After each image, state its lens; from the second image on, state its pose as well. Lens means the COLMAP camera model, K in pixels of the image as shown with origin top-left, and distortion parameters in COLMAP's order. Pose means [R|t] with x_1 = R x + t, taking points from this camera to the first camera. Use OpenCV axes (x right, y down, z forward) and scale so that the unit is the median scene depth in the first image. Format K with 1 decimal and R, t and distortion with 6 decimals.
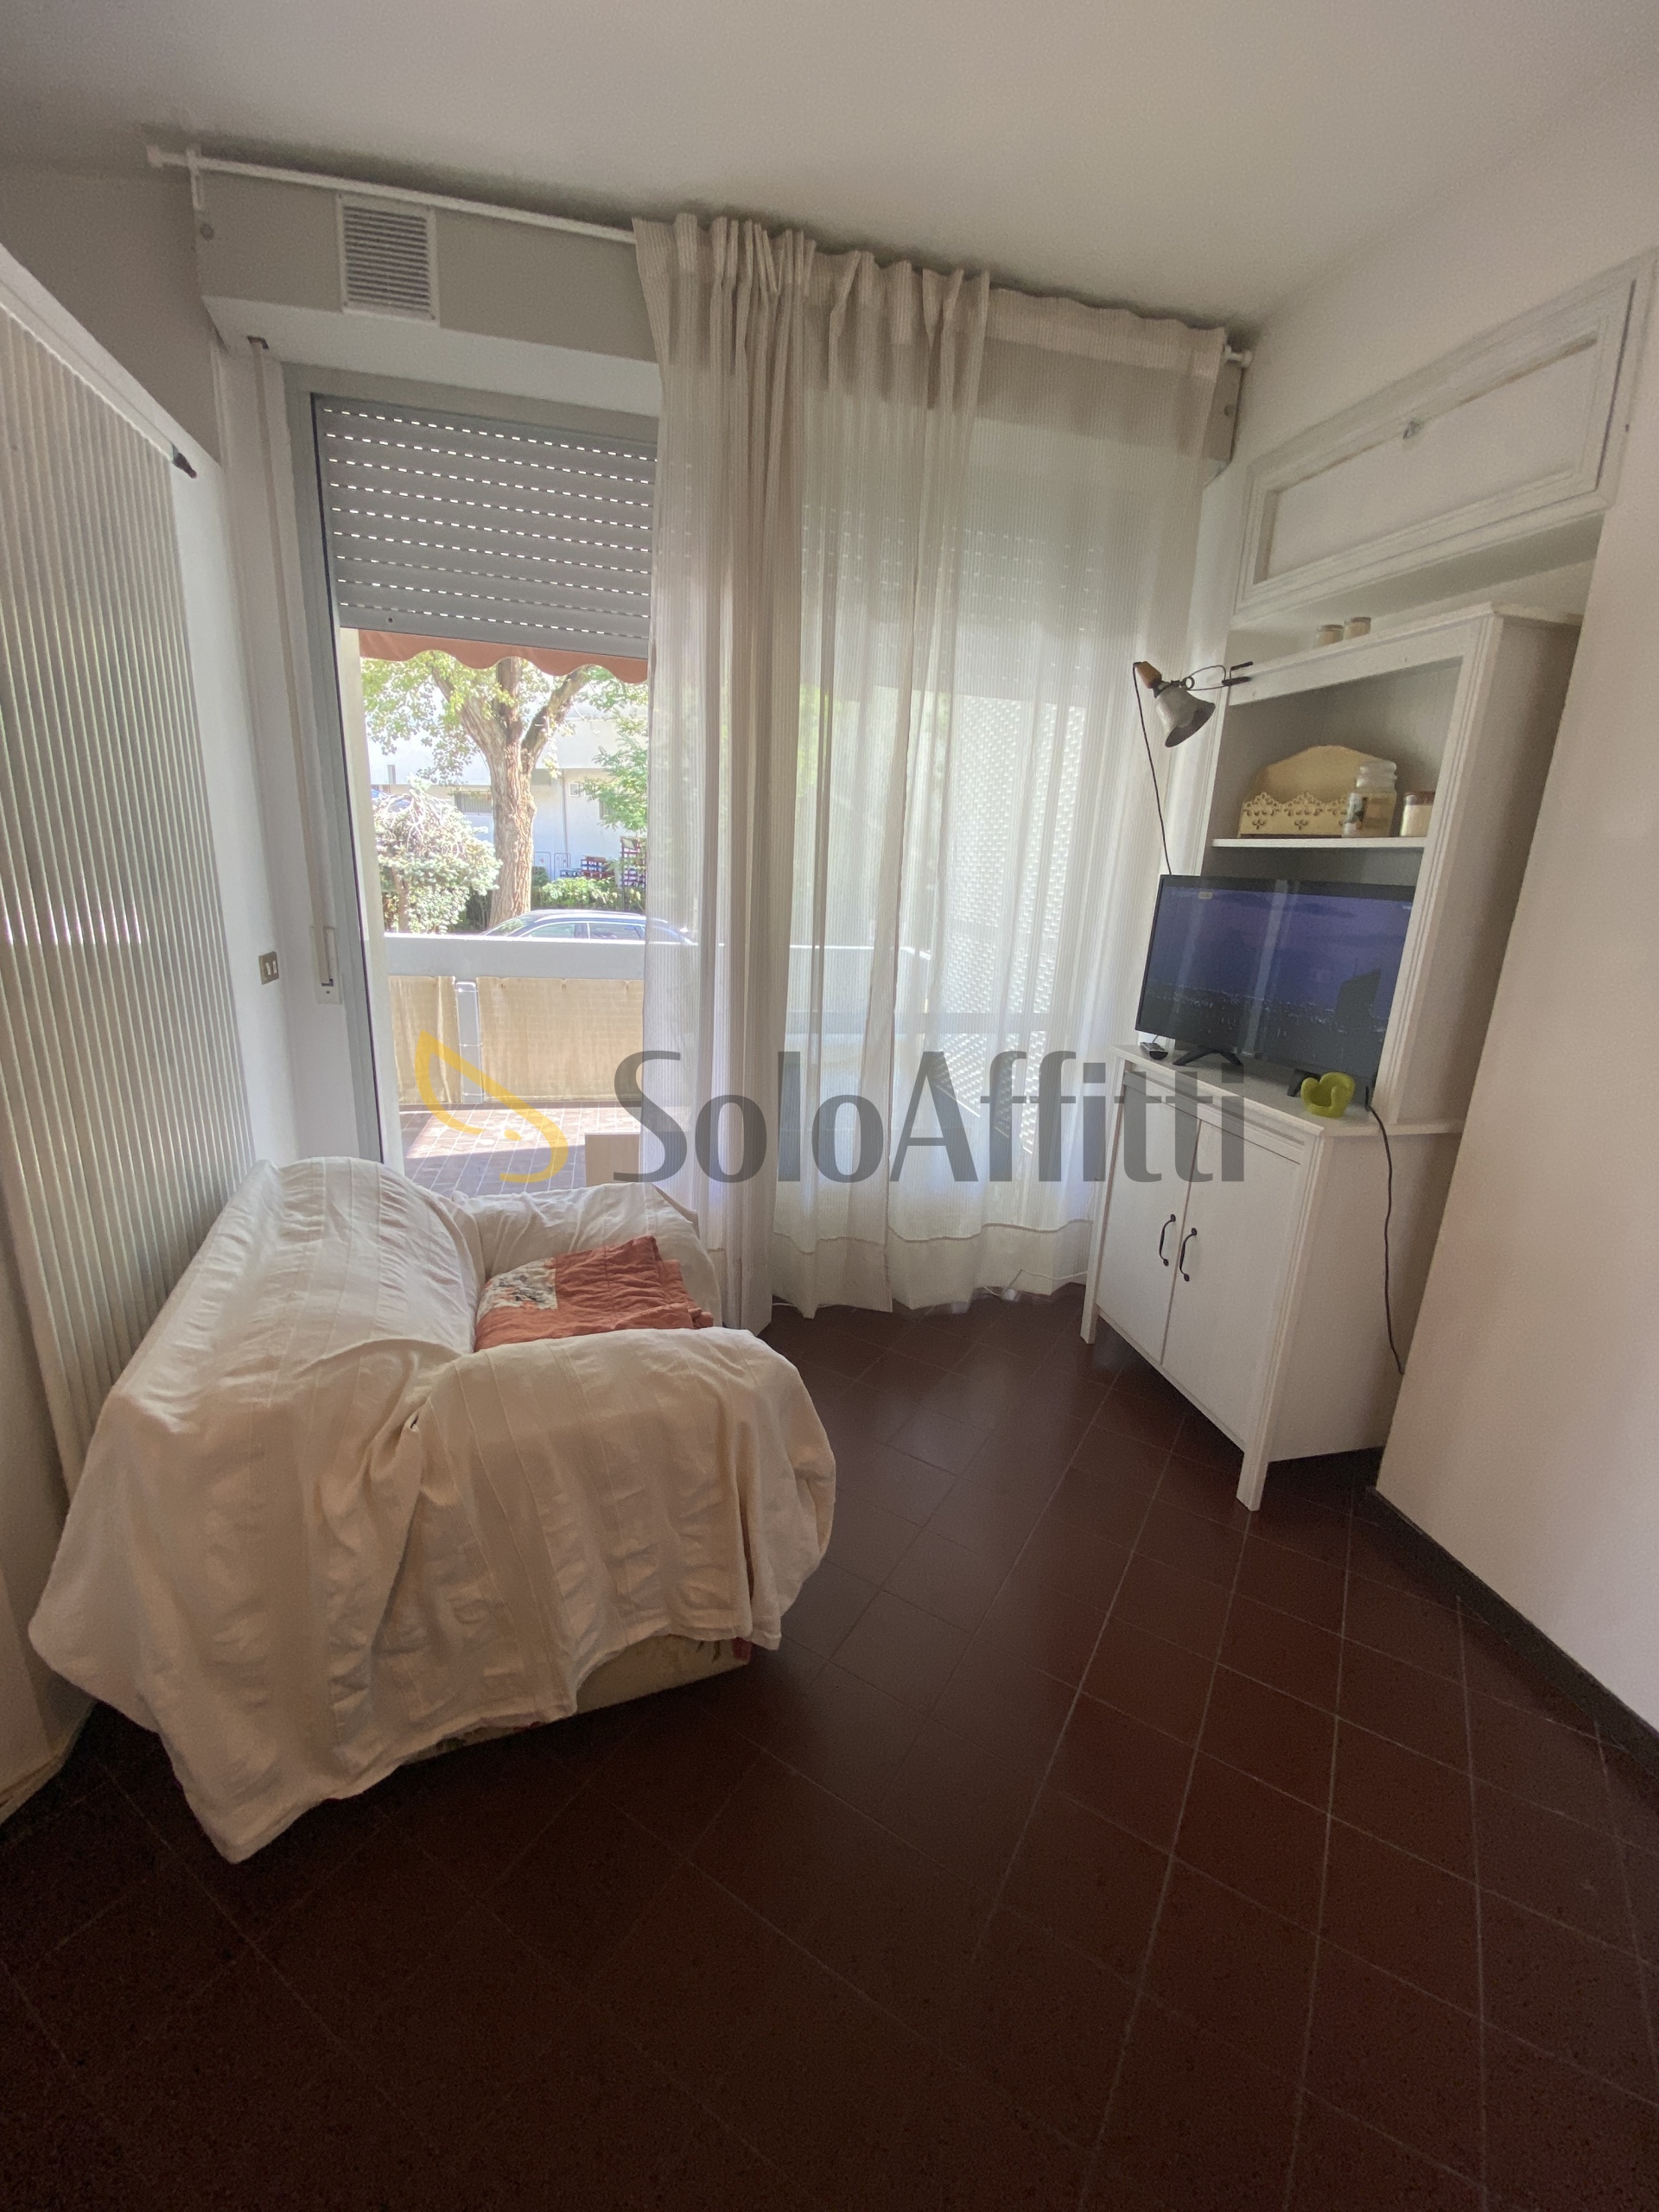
lens RADIAL K [[889.4, 0, 828.8], [0, 889.4, 1102.0], [0, 0, 1]] dist [0.033497, -0.026241]
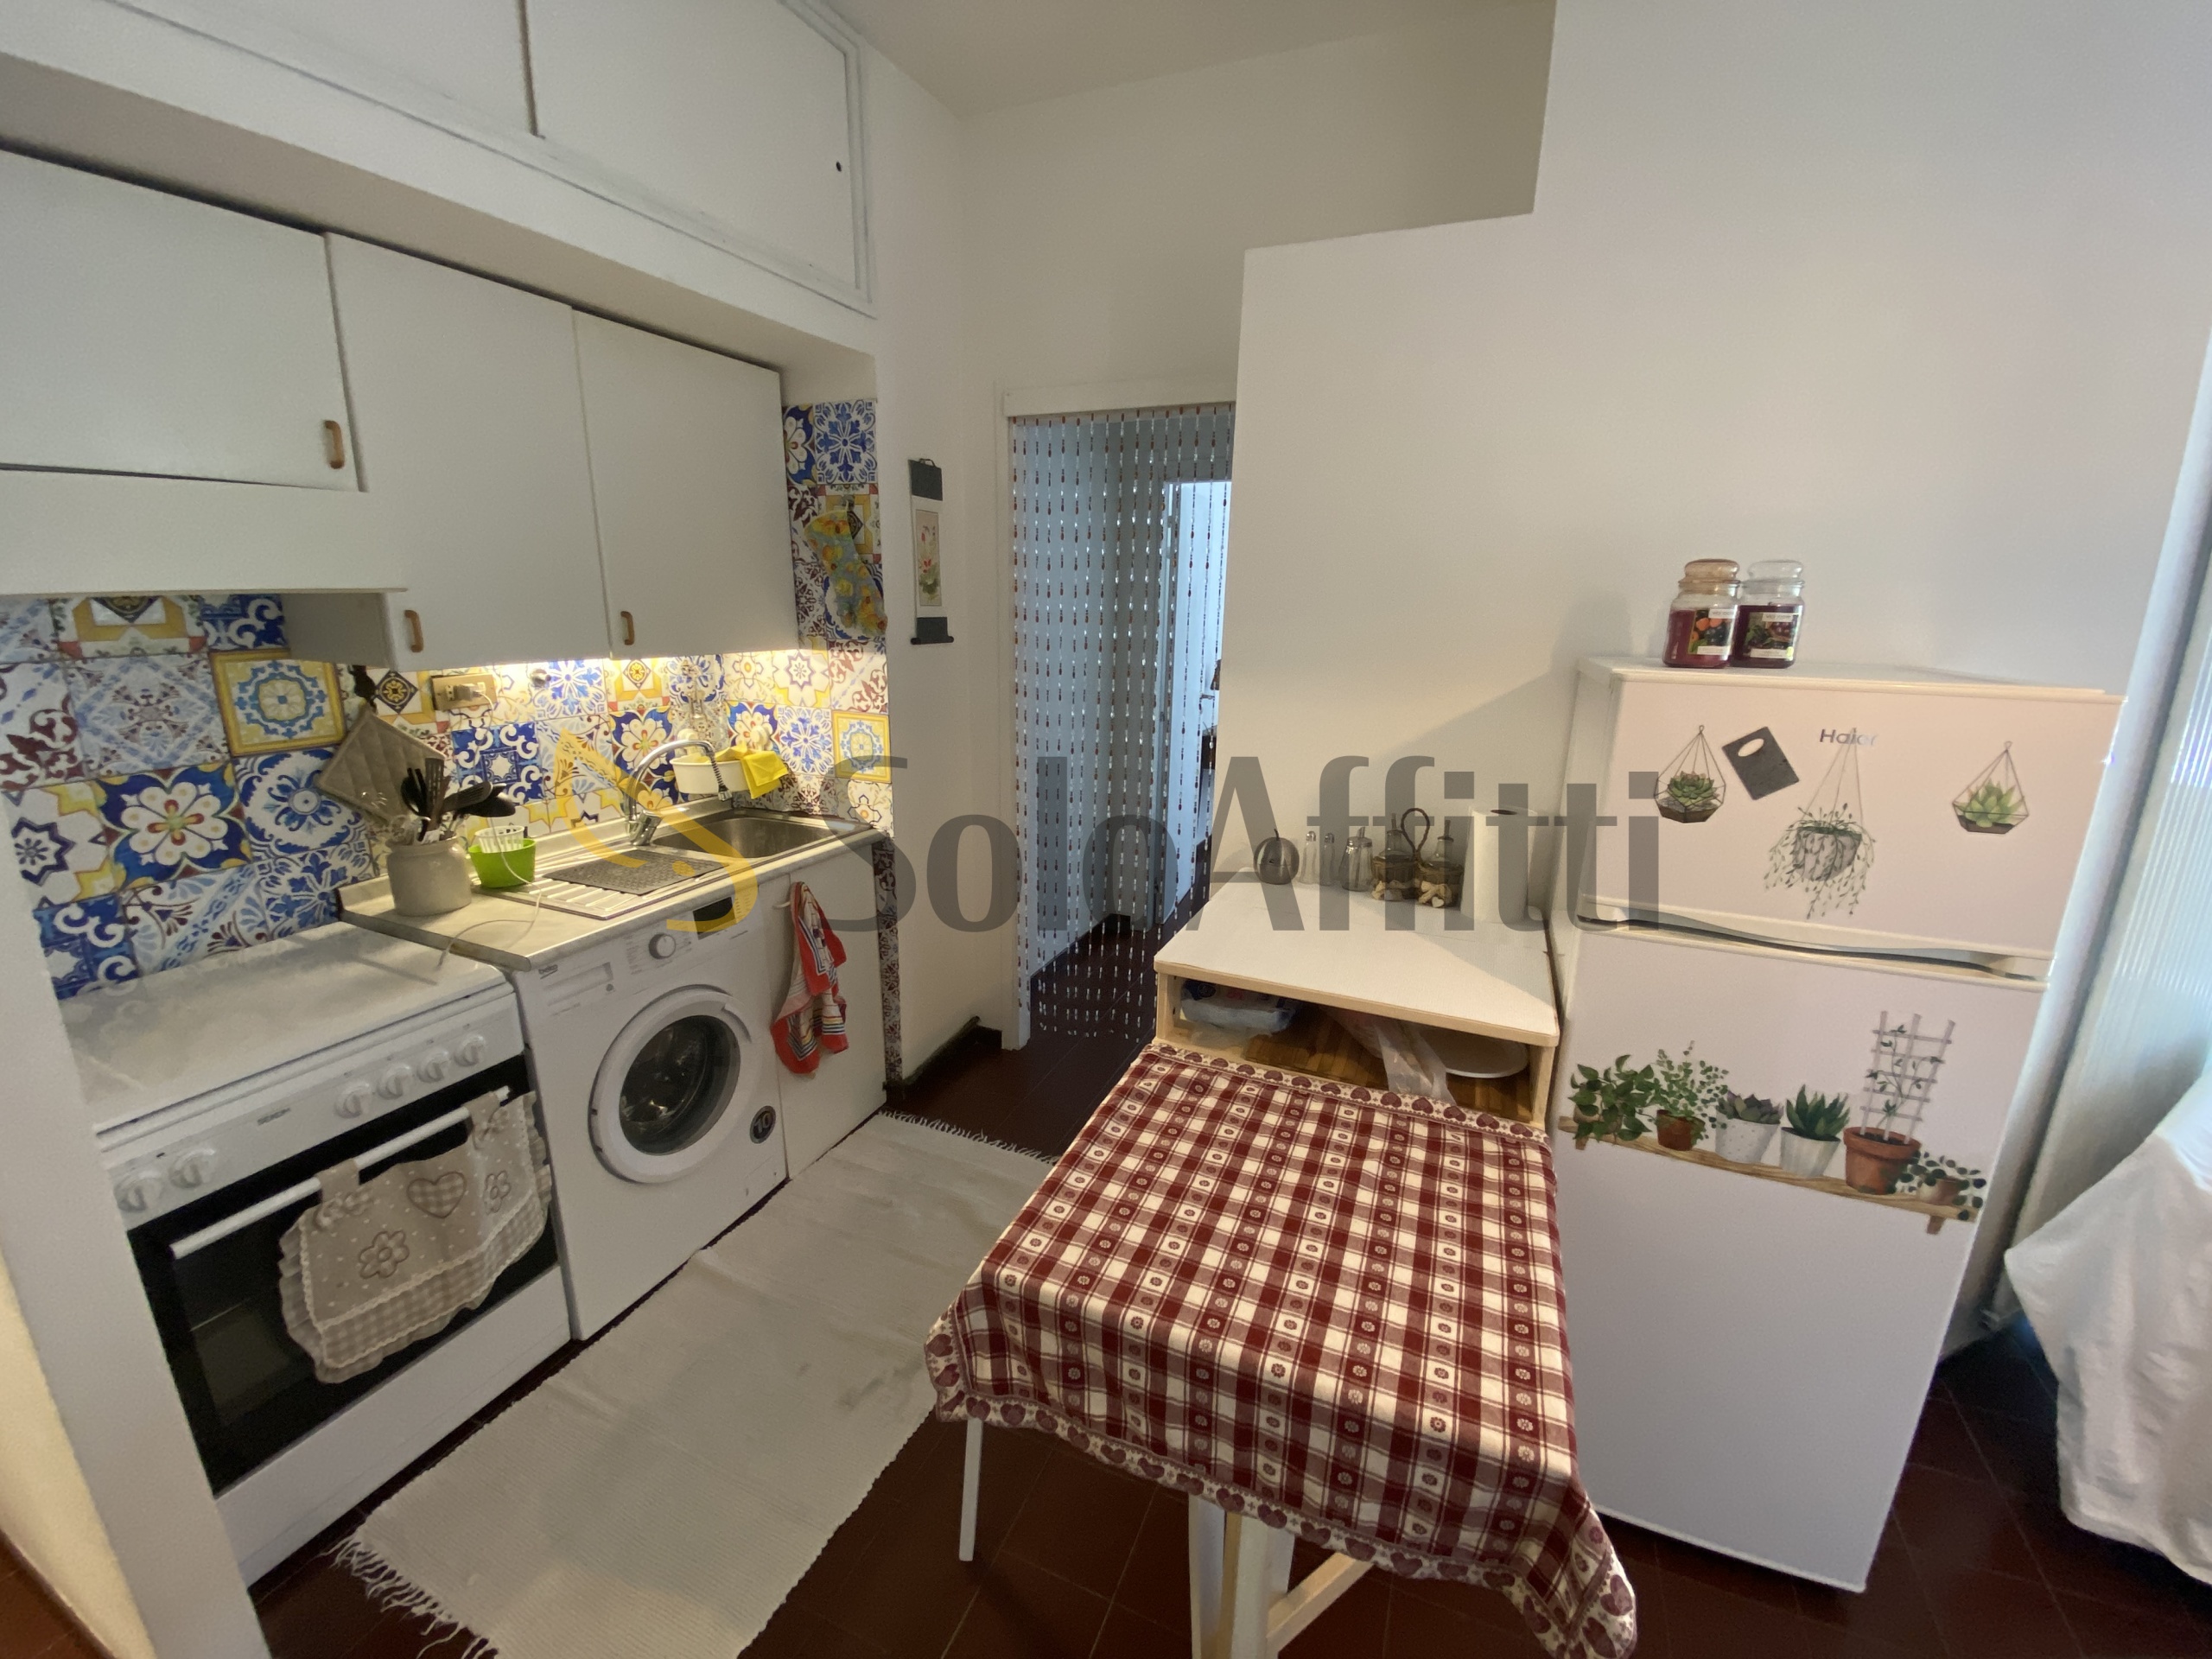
lens RADIAL K [[891.8, 0, 1097.2], [0, 891.8, 827.7], [0, 0, 1]] dist [0.019604, -0.019855]
pose [[0.142369, 0.202163, -0.968948, 0.053339], [-0.275516, 0.948326, 0.157378, 0.058594], [0.950695, 0.244555, 0.190712, -0.362265]]
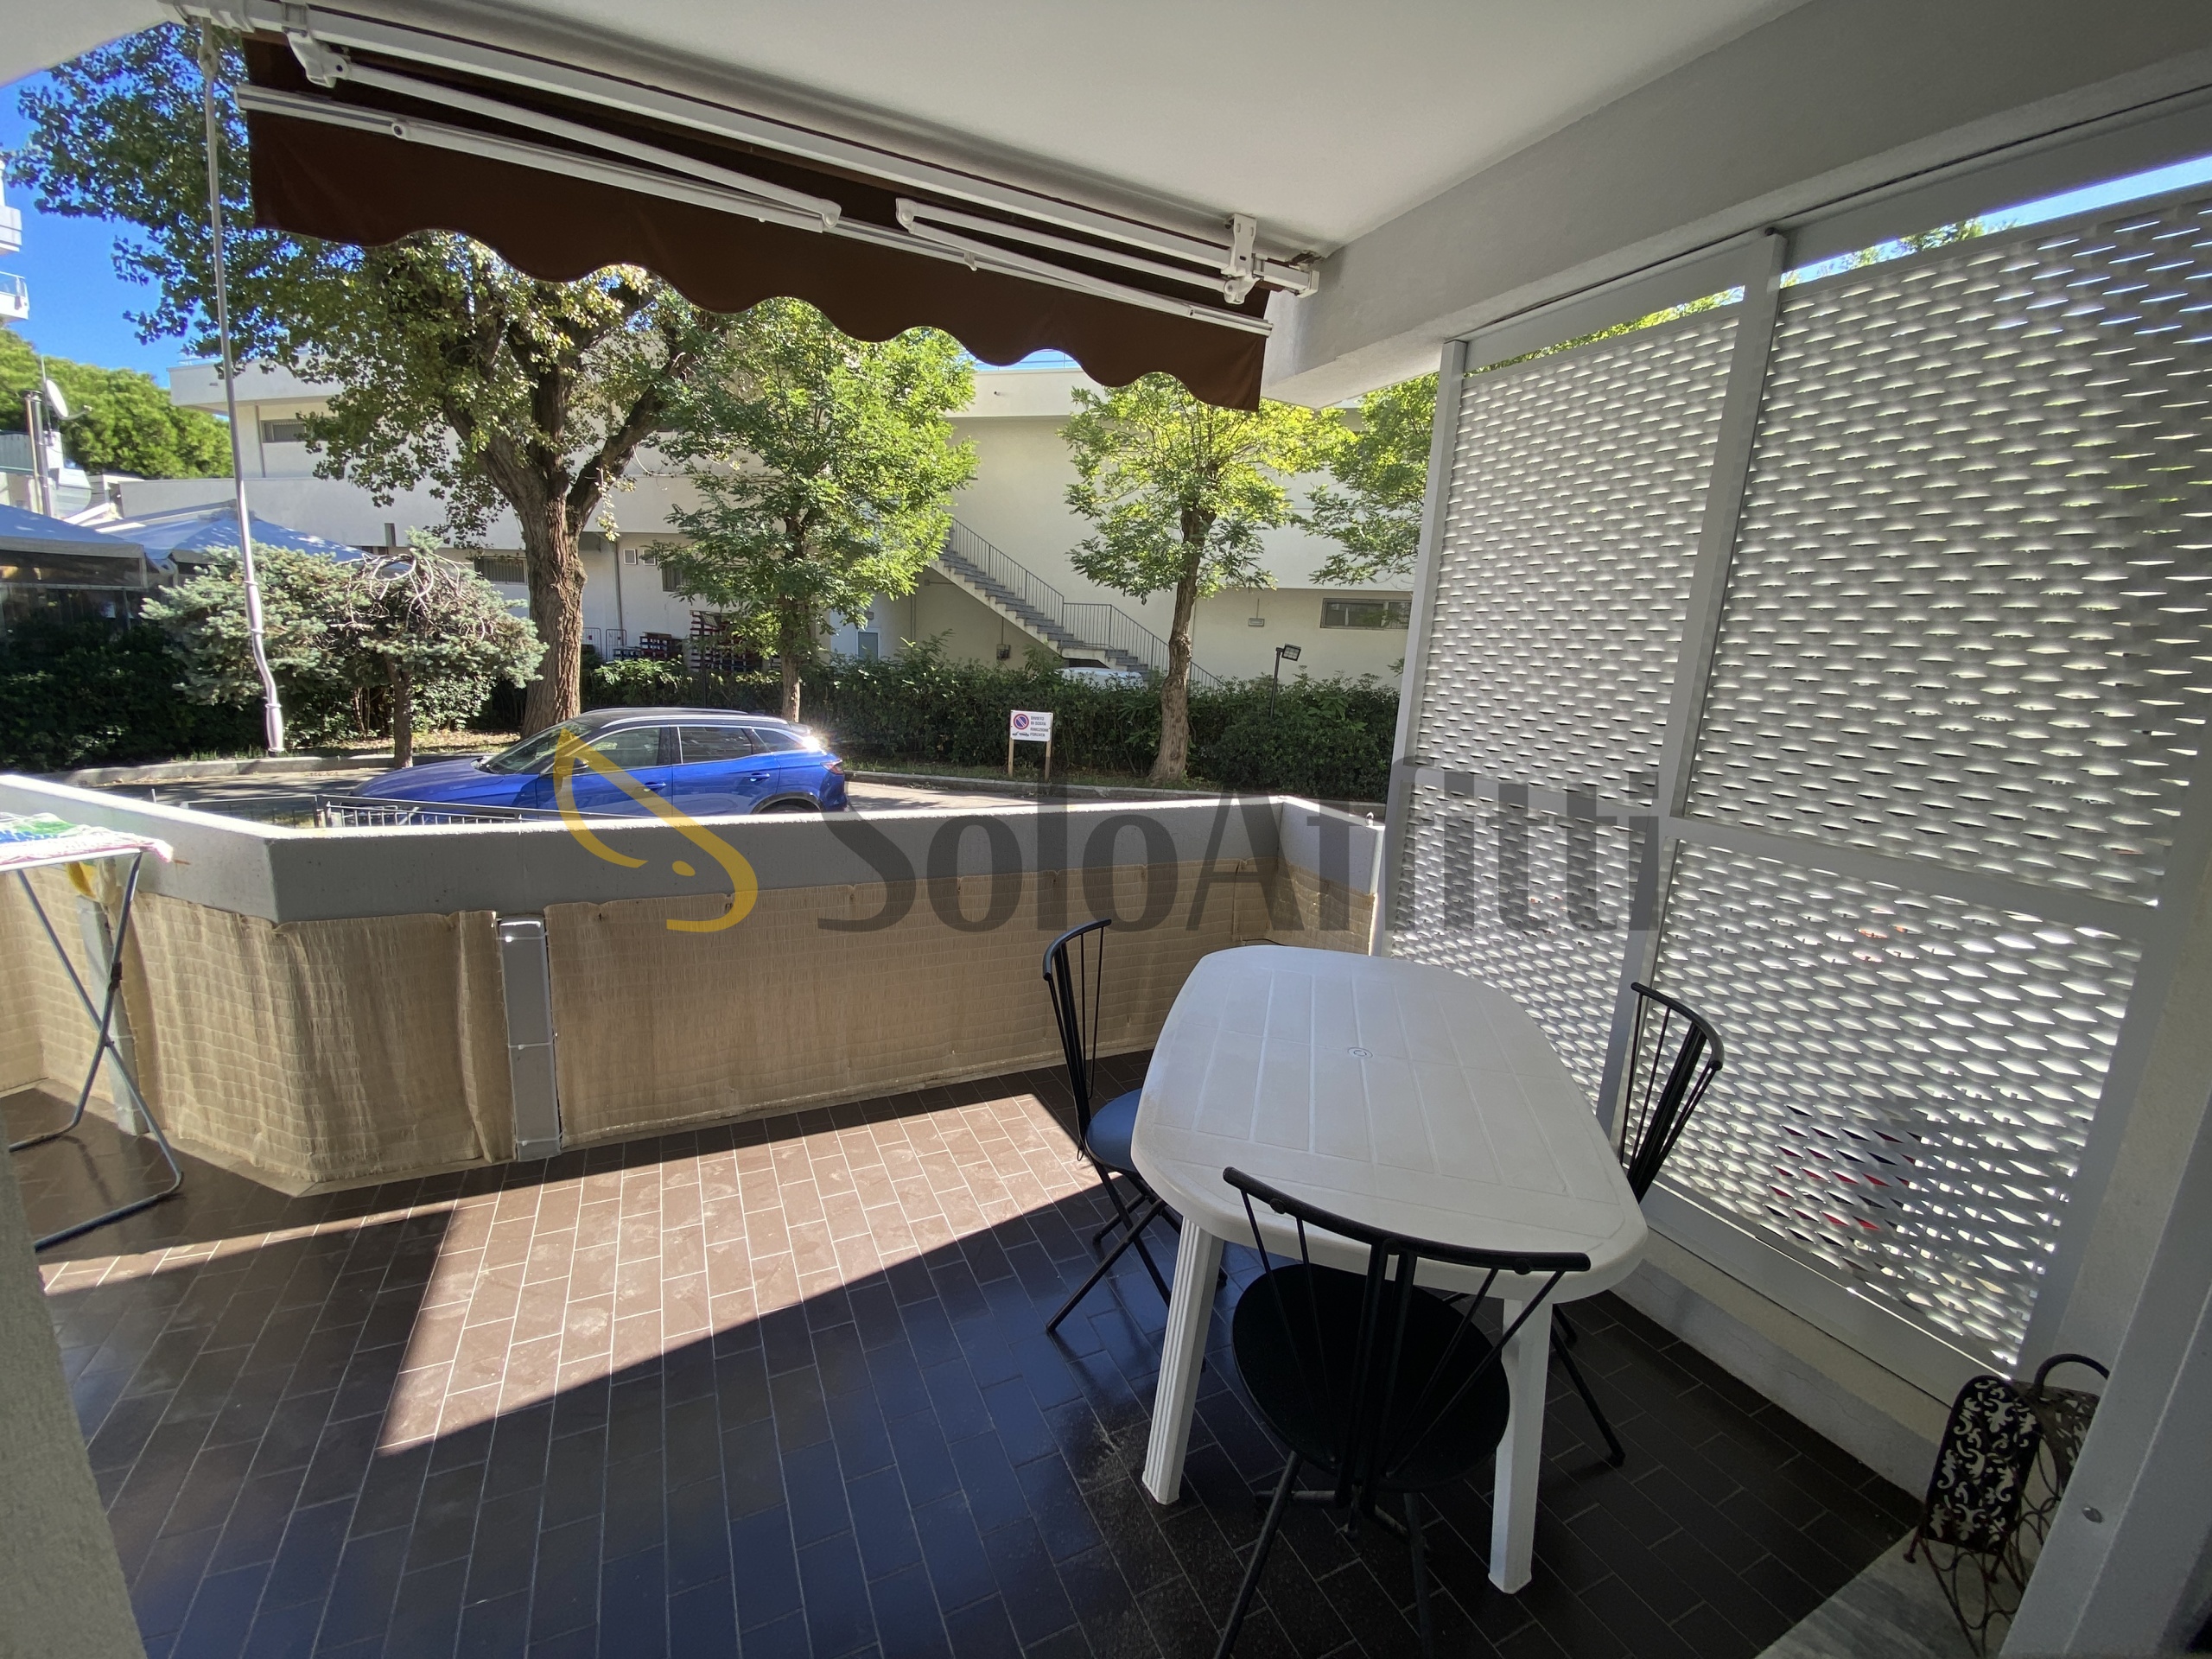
lens RADIAL K [[891.8, 0, 1097.2], [0, 891.8, 827.7], [0, 0, 1]] dist [0.019604, -0.019855]
pose [[0.977206, -0.037316, 0.208987, -0.420938], [0.048442, 0.997654, -0.048372, -0.306026], [-0.206691, 0.057393, 0.976721, 0.959952]]
